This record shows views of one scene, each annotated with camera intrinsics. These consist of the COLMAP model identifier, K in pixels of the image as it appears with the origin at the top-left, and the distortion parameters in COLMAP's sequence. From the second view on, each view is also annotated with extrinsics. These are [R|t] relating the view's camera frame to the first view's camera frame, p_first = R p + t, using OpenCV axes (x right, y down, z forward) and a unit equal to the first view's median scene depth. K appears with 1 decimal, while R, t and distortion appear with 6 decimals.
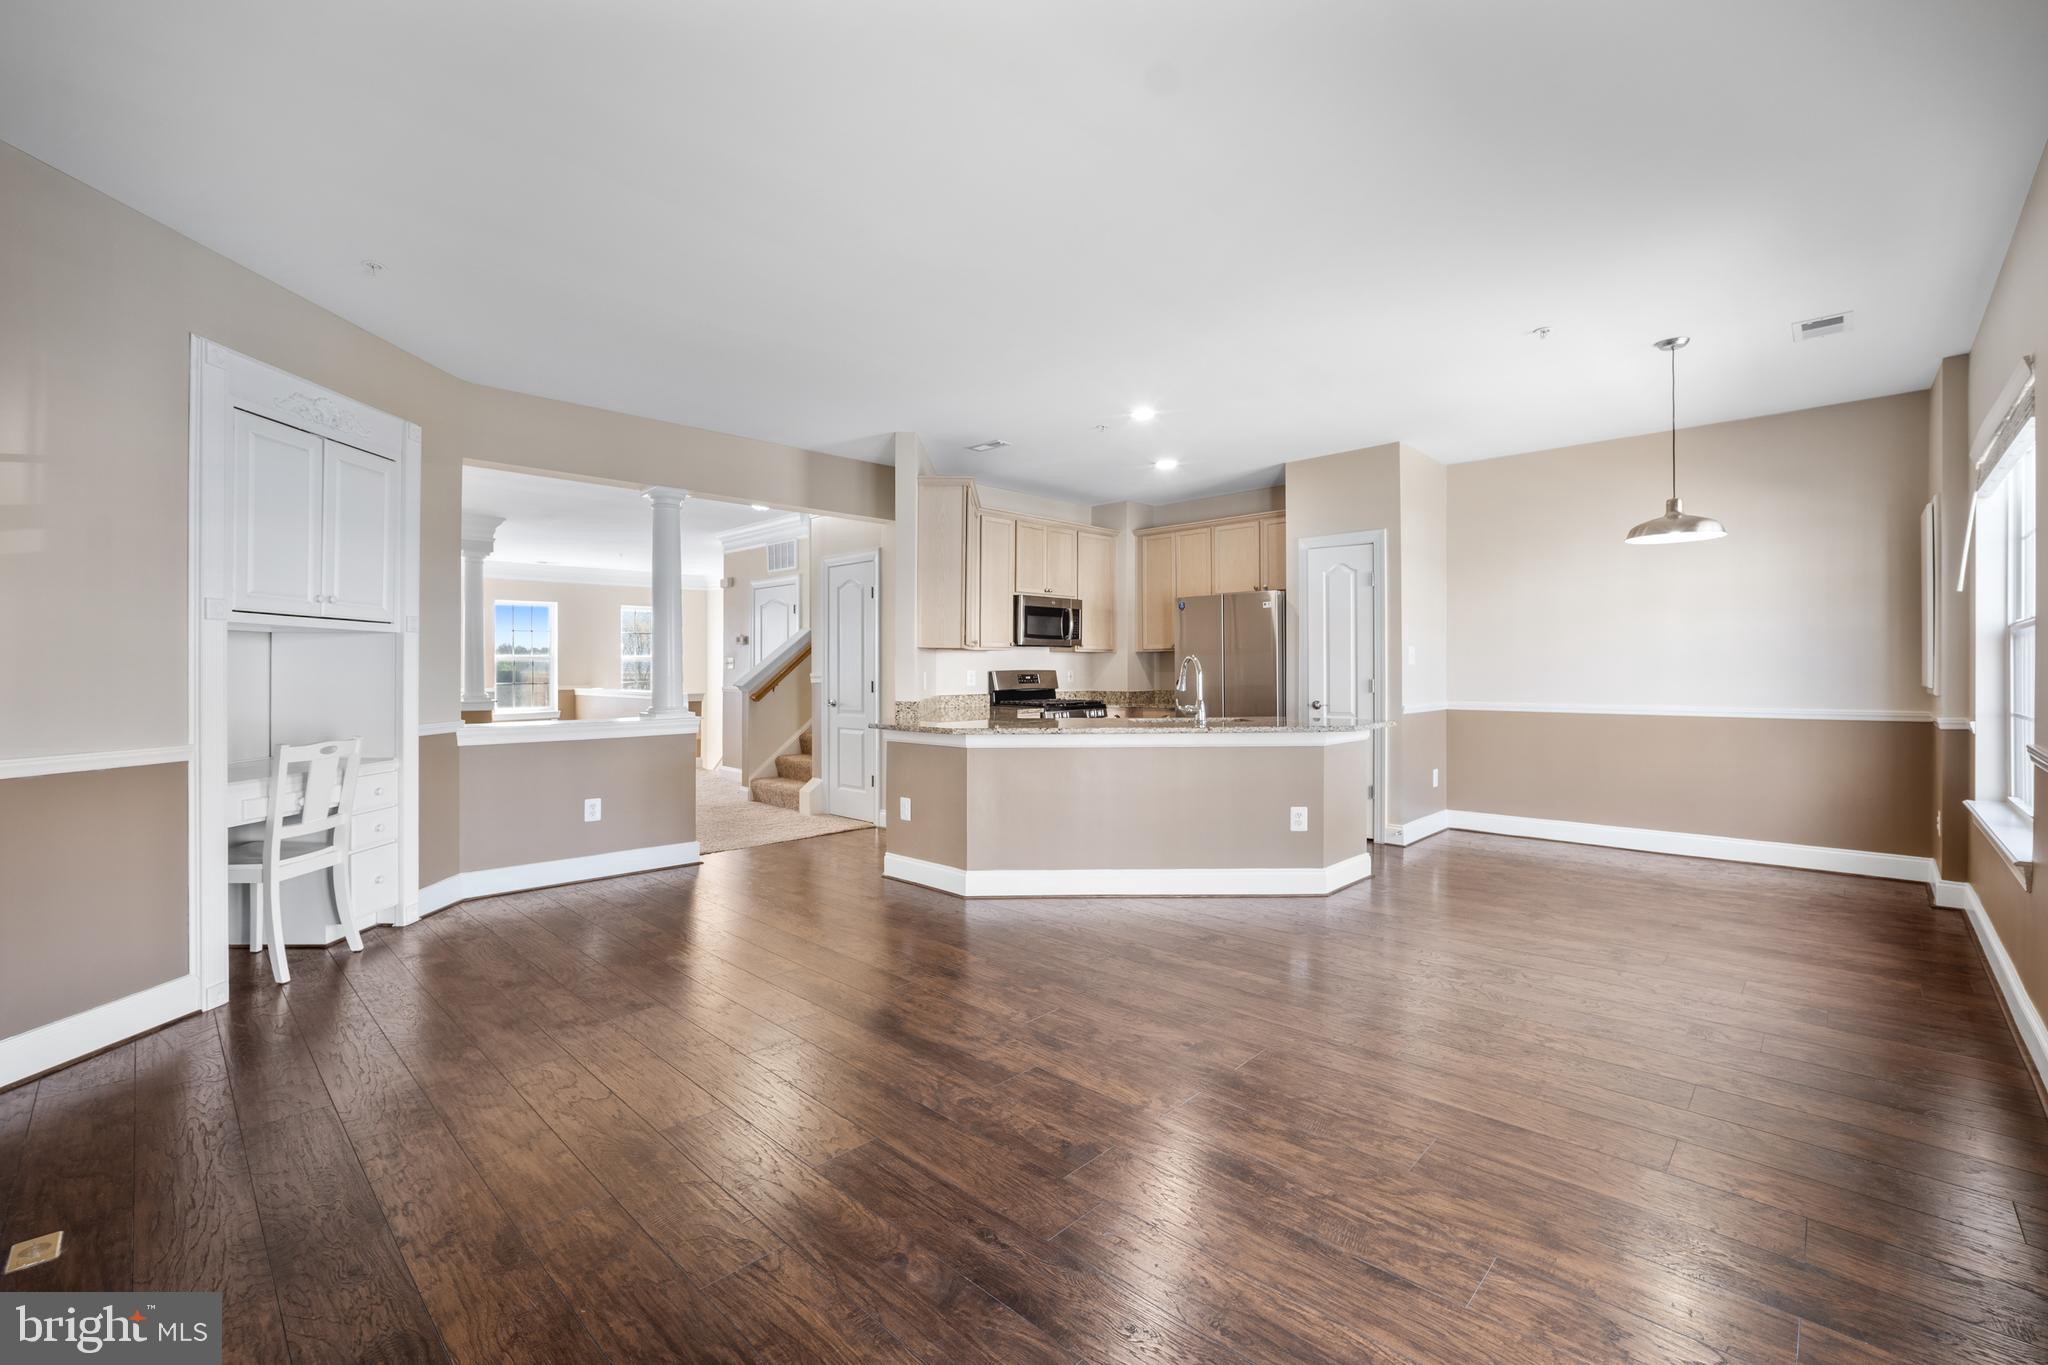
lens RADIAL K [[874.2, 0, 1030.0], [0, 874.2, 665.5], [0, 0, 1]] dist [-0.023722, 0.011477]
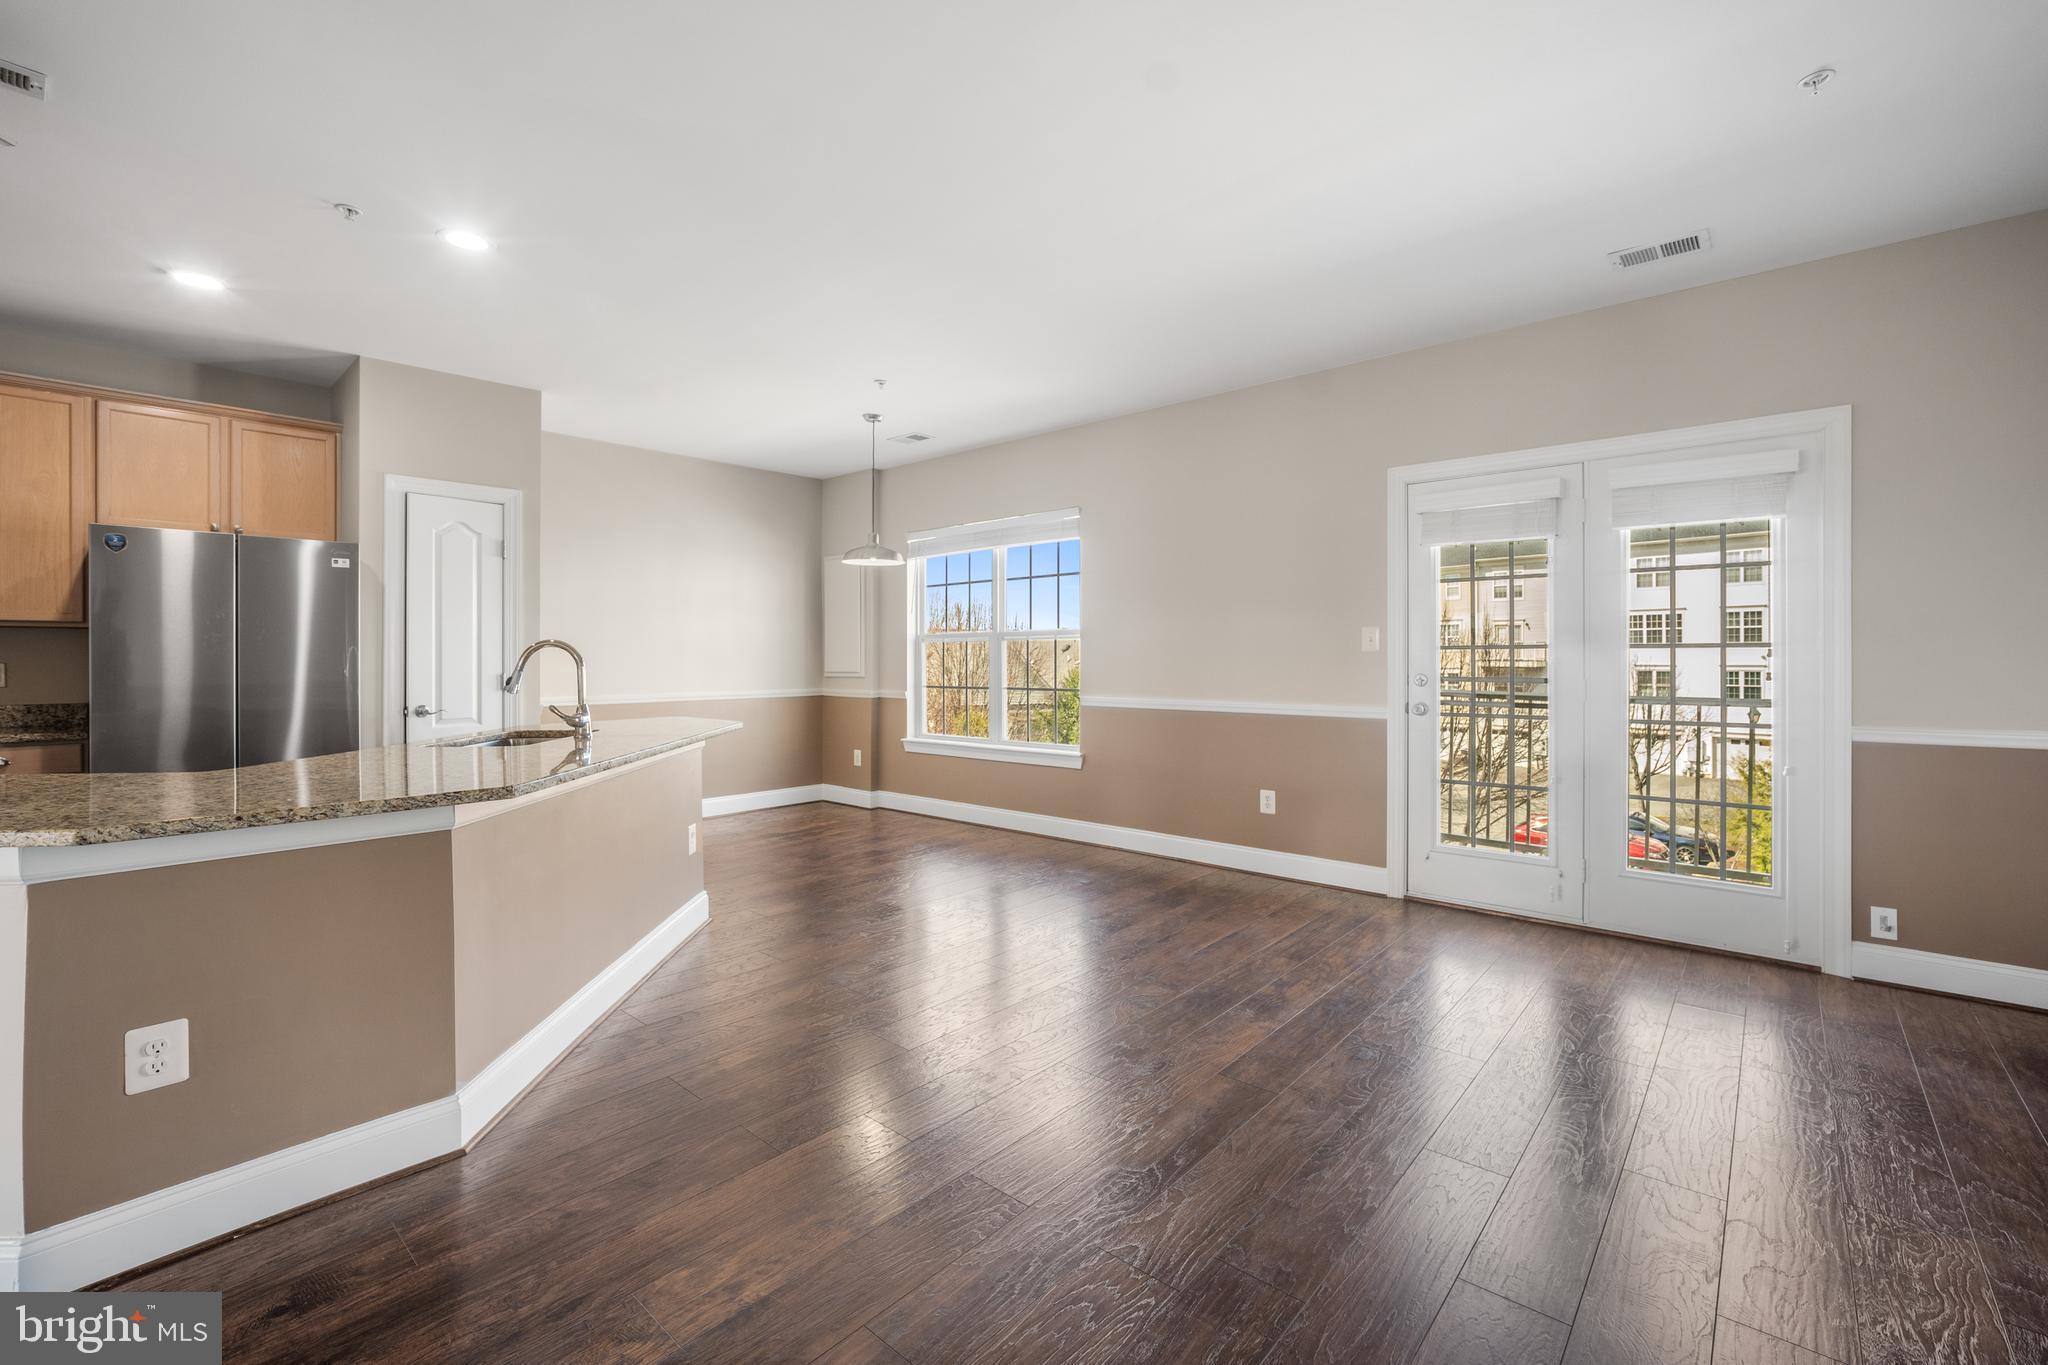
lens RADIAL K [[874.2, 0, 1016.1], [0, 874.2, 664.0], [0, 0, 1]] dist [-0.023722, 0.011477]
pose [[-0.028271, -0.000851, 0.999600, -0.646813], [-0.000677, 0.999999, 0.000832, 0.008292], [-0.999600, -0.000653, -0.028271, 0.858588]]
